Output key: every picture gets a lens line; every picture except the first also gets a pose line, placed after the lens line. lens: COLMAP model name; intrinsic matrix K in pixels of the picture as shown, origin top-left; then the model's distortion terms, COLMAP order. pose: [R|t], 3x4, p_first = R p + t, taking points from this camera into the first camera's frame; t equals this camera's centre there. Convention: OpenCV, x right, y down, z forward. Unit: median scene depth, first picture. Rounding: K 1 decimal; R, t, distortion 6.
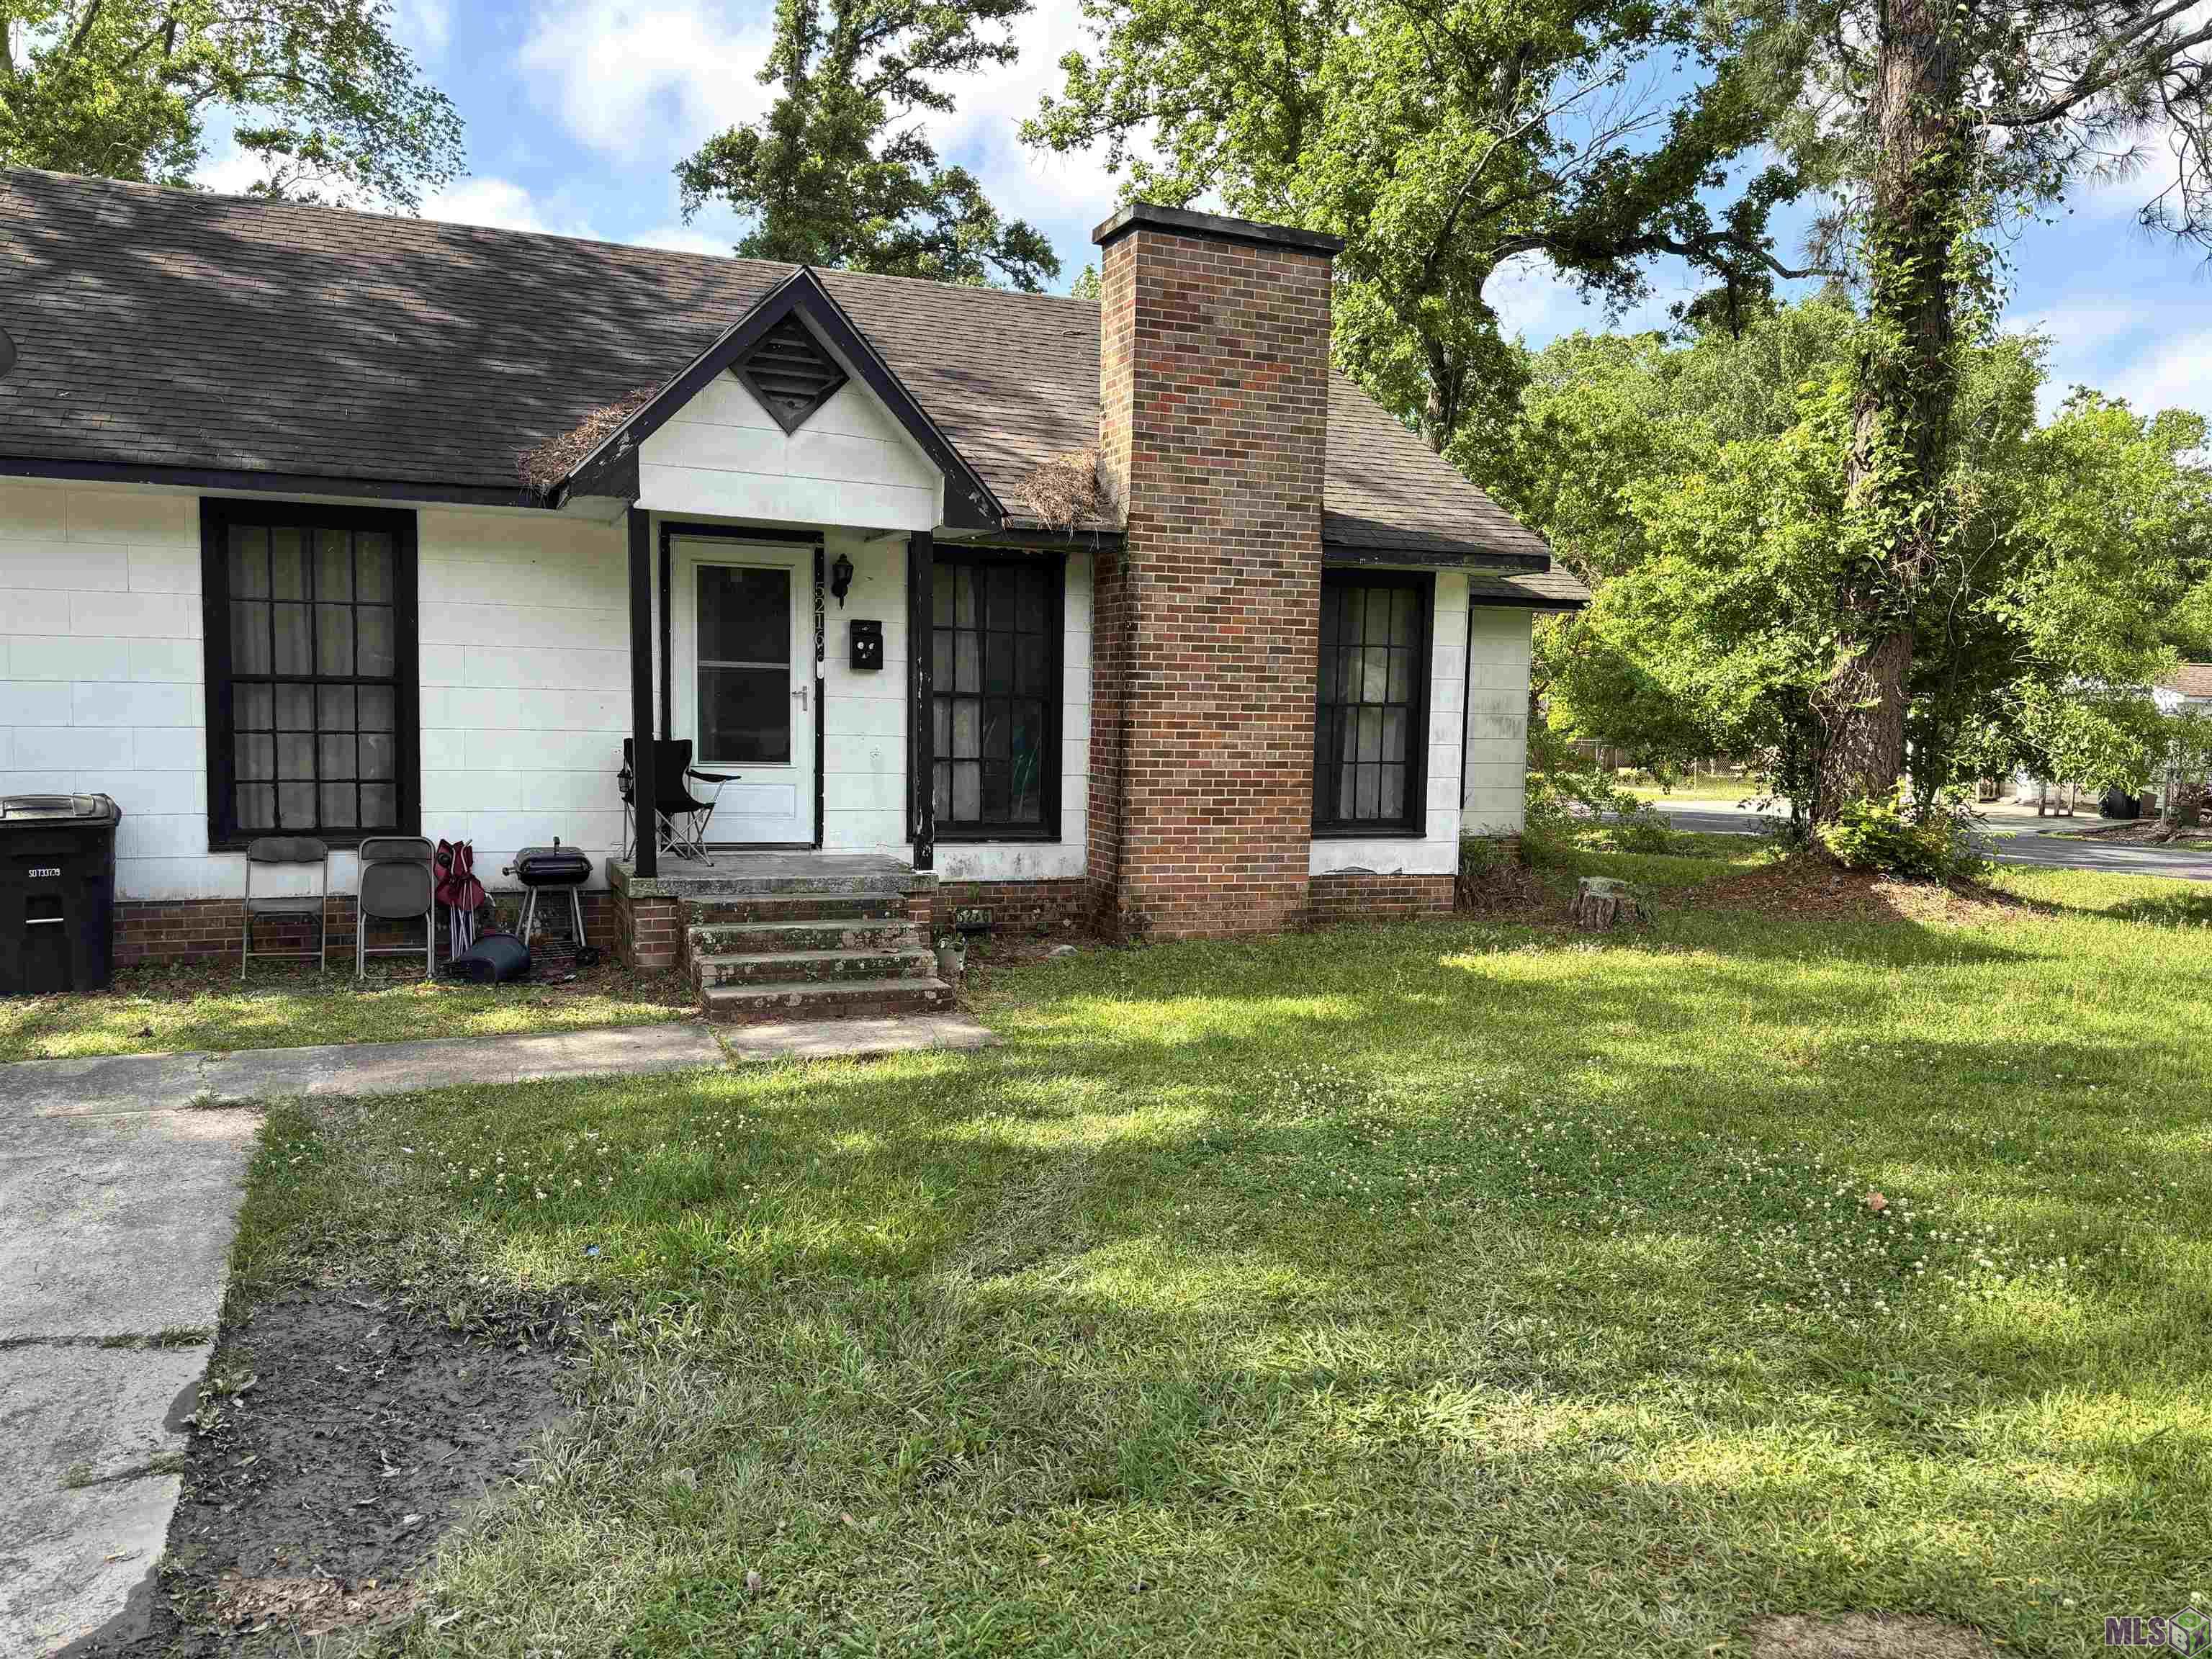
lens RADIAL K [[1665.9, 0, 1105.1], [0, 1665.9, 833.1], [0, 0, 1]] dist [0.076615, -0.007934]
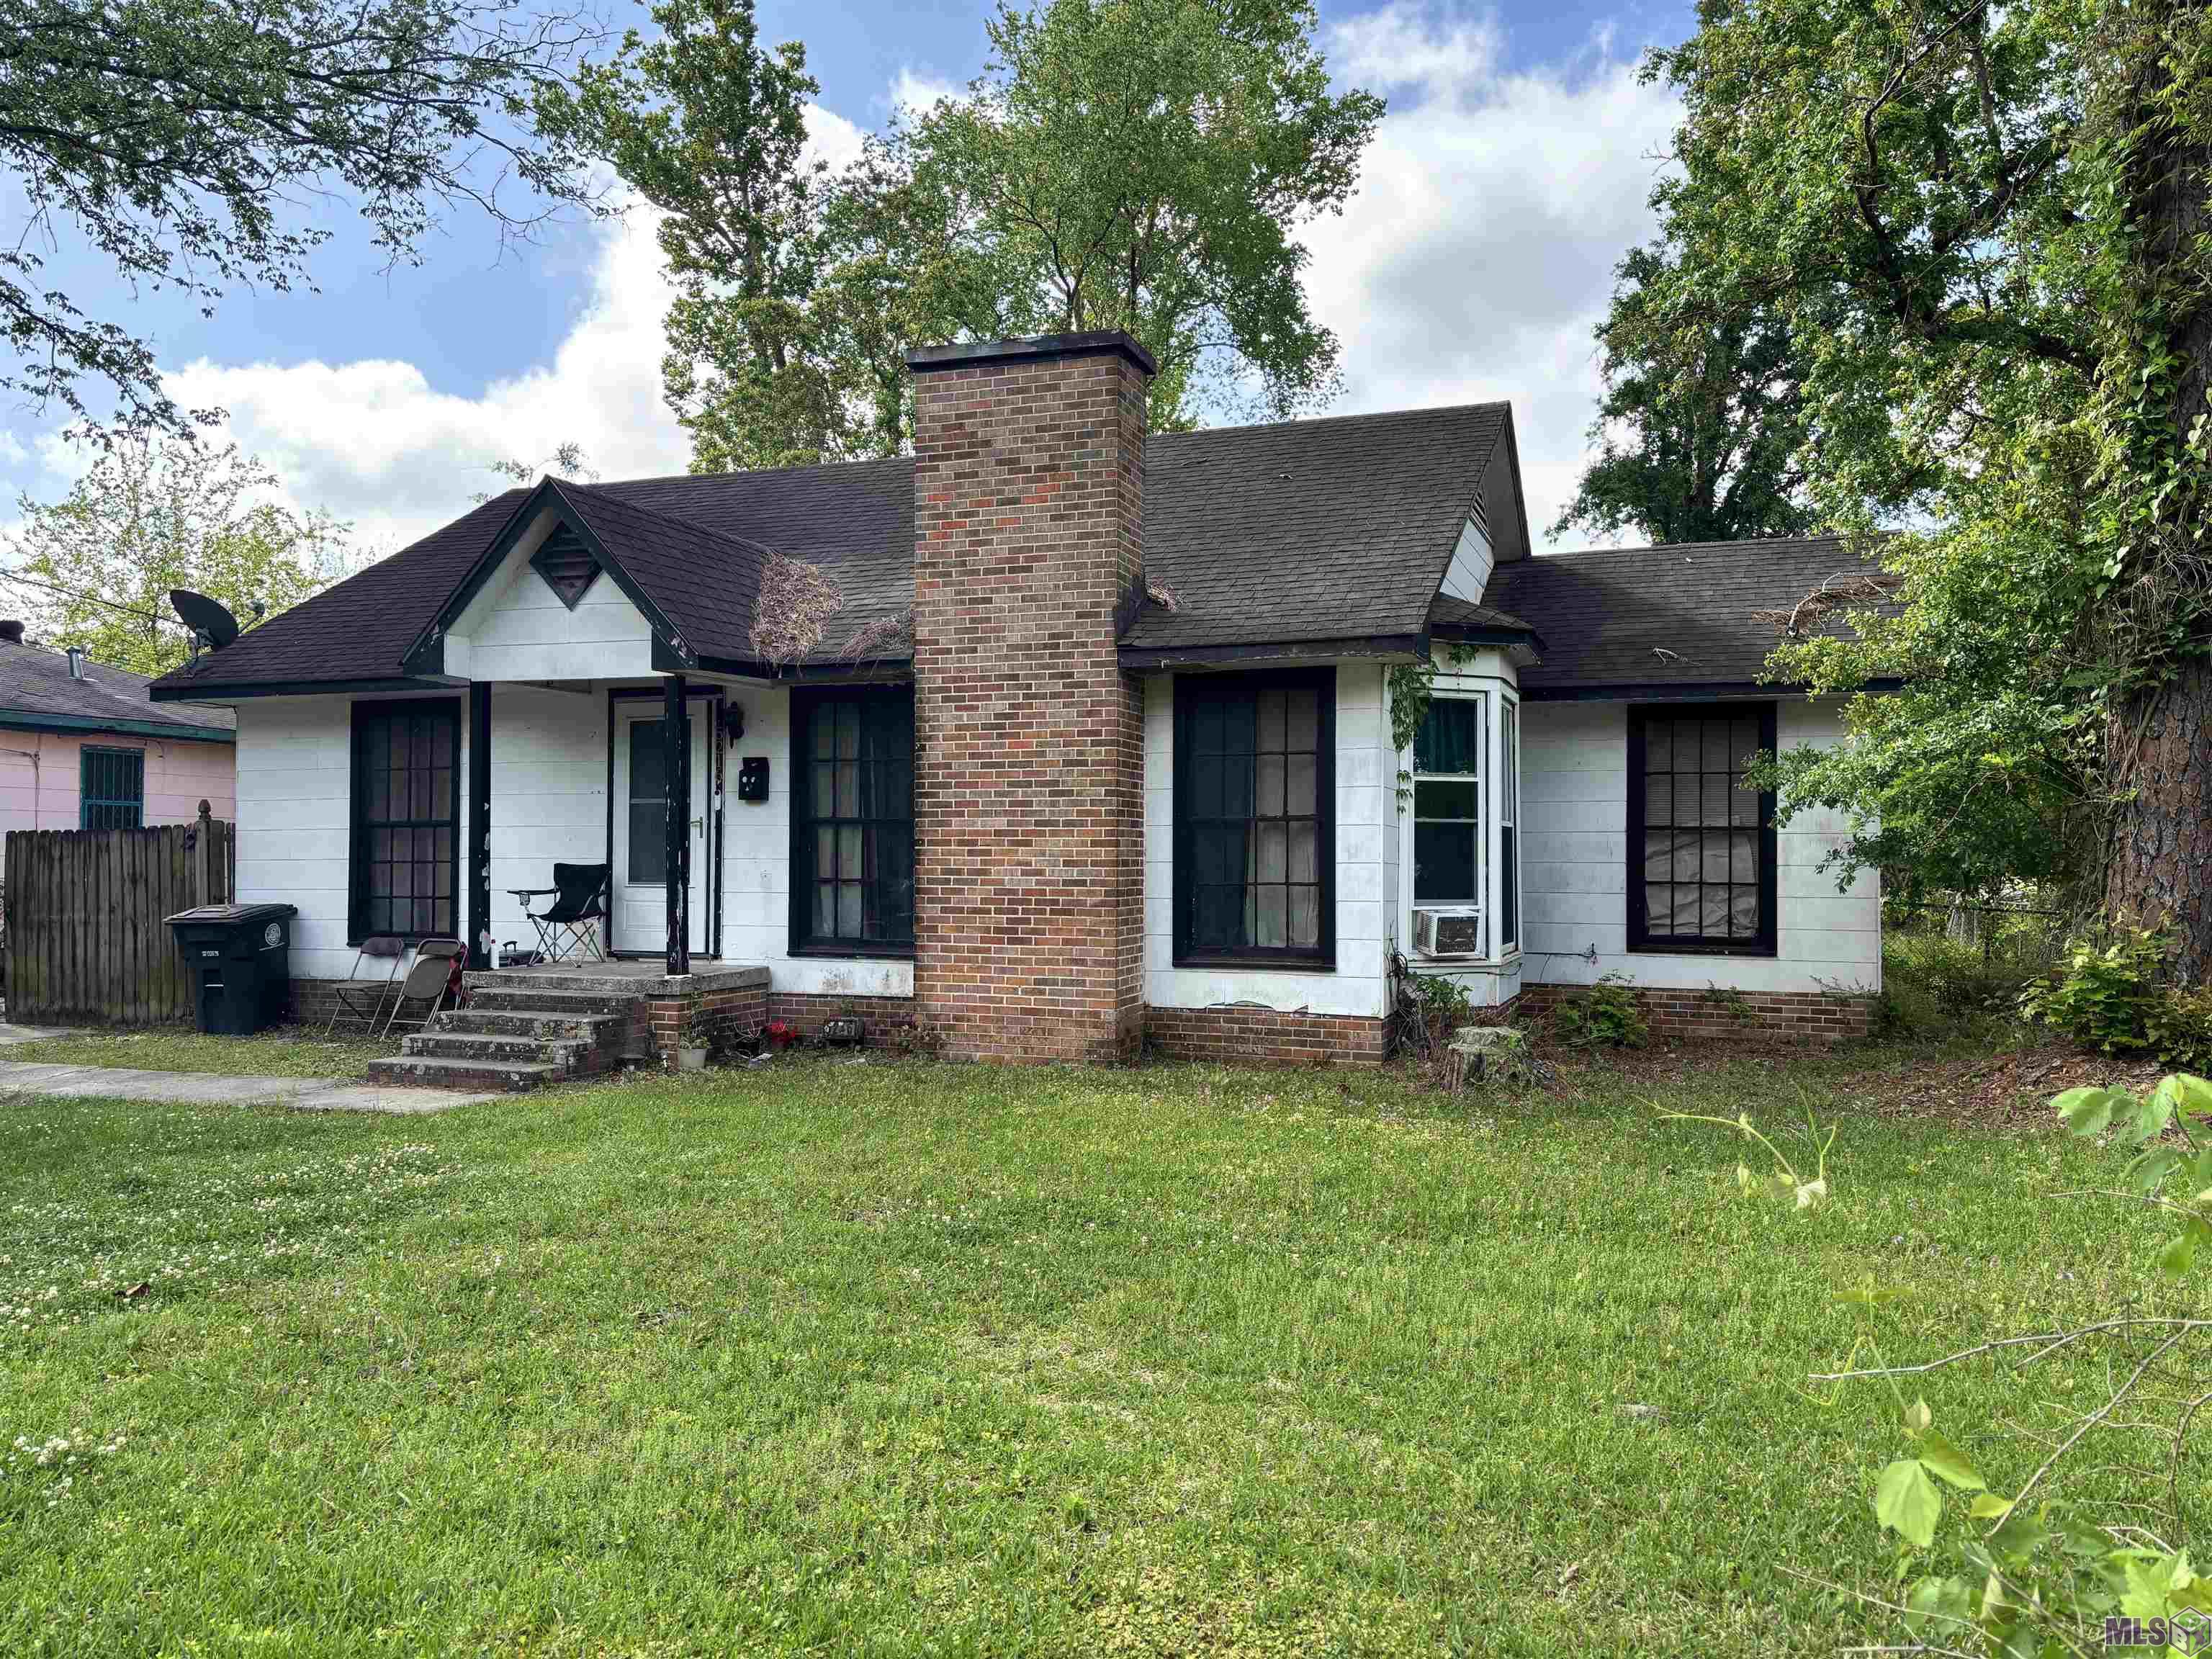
lens RADIAL K [[1665.9, 0, 1105.4], [0, 1665.9, 824.7], [0, 0, 1]] dist [0.076615, -0.007934]
pose [[0.734757, -0.031460, -0.677600, 0.779872], [-0.037759, 0.995478, -0.087163, 0.008123], [0.677278, 0.089629, 0.730247, 0.326996]]
